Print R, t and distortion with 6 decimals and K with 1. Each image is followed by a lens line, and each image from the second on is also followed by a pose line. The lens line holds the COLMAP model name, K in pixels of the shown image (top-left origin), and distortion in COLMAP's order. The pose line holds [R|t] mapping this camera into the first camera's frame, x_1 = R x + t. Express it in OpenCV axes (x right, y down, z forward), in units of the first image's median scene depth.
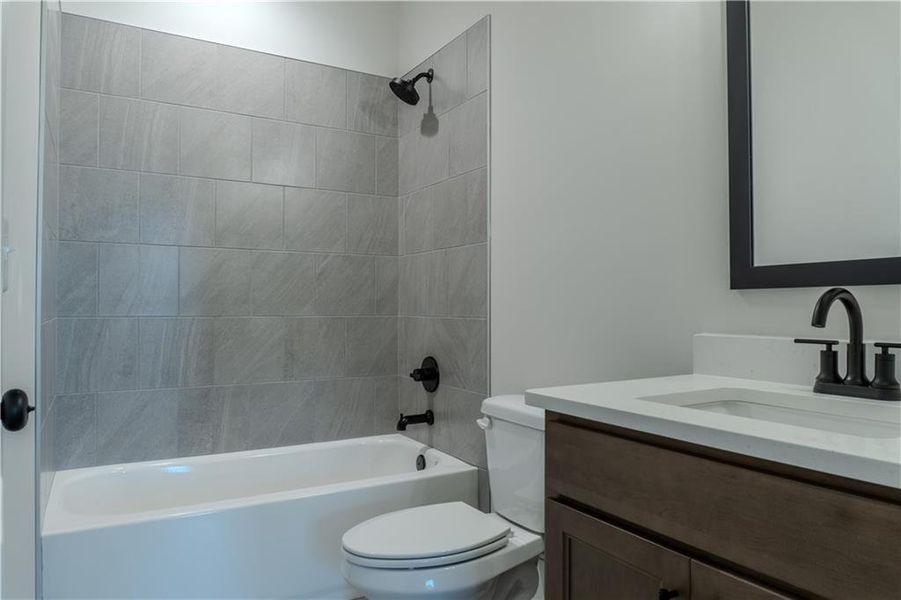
lens RADIAL K [[603.4, 0, 452.2], [0, 603.4, 301.5], [0, 0, 1]] dist [-0.027664, -0.000653]
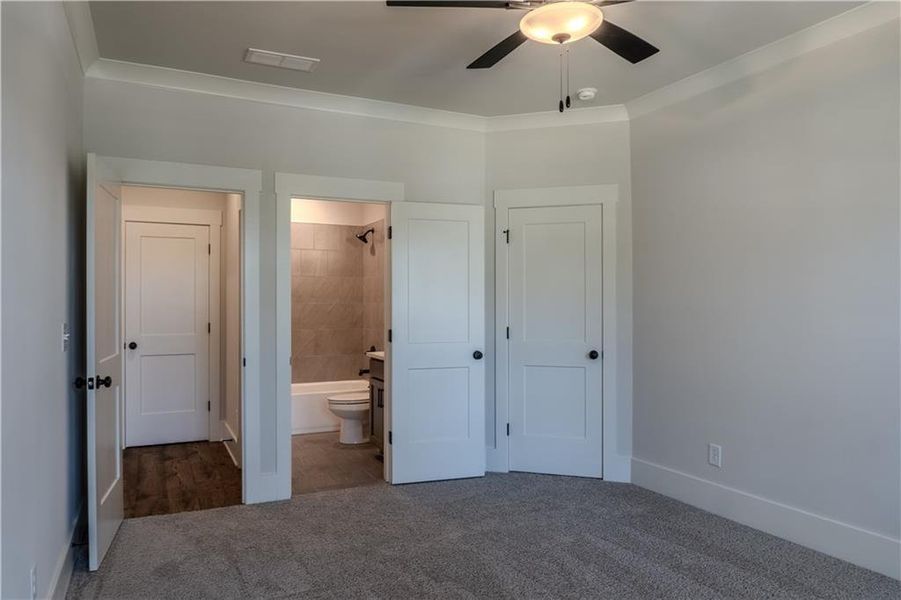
lens RADIAL K [[603.4, 0, 452.2], [0, 603.4, 301.5], [0, 0, 1]] dist [-0.027664, -0.000653]
pose [[0.996985, -0.001717, -0.077574, 0.405356], [0.002070, 0.999988, 0.004480, -0.085534], [0.077565, -0.004627, 0.996977, -1.207558]]
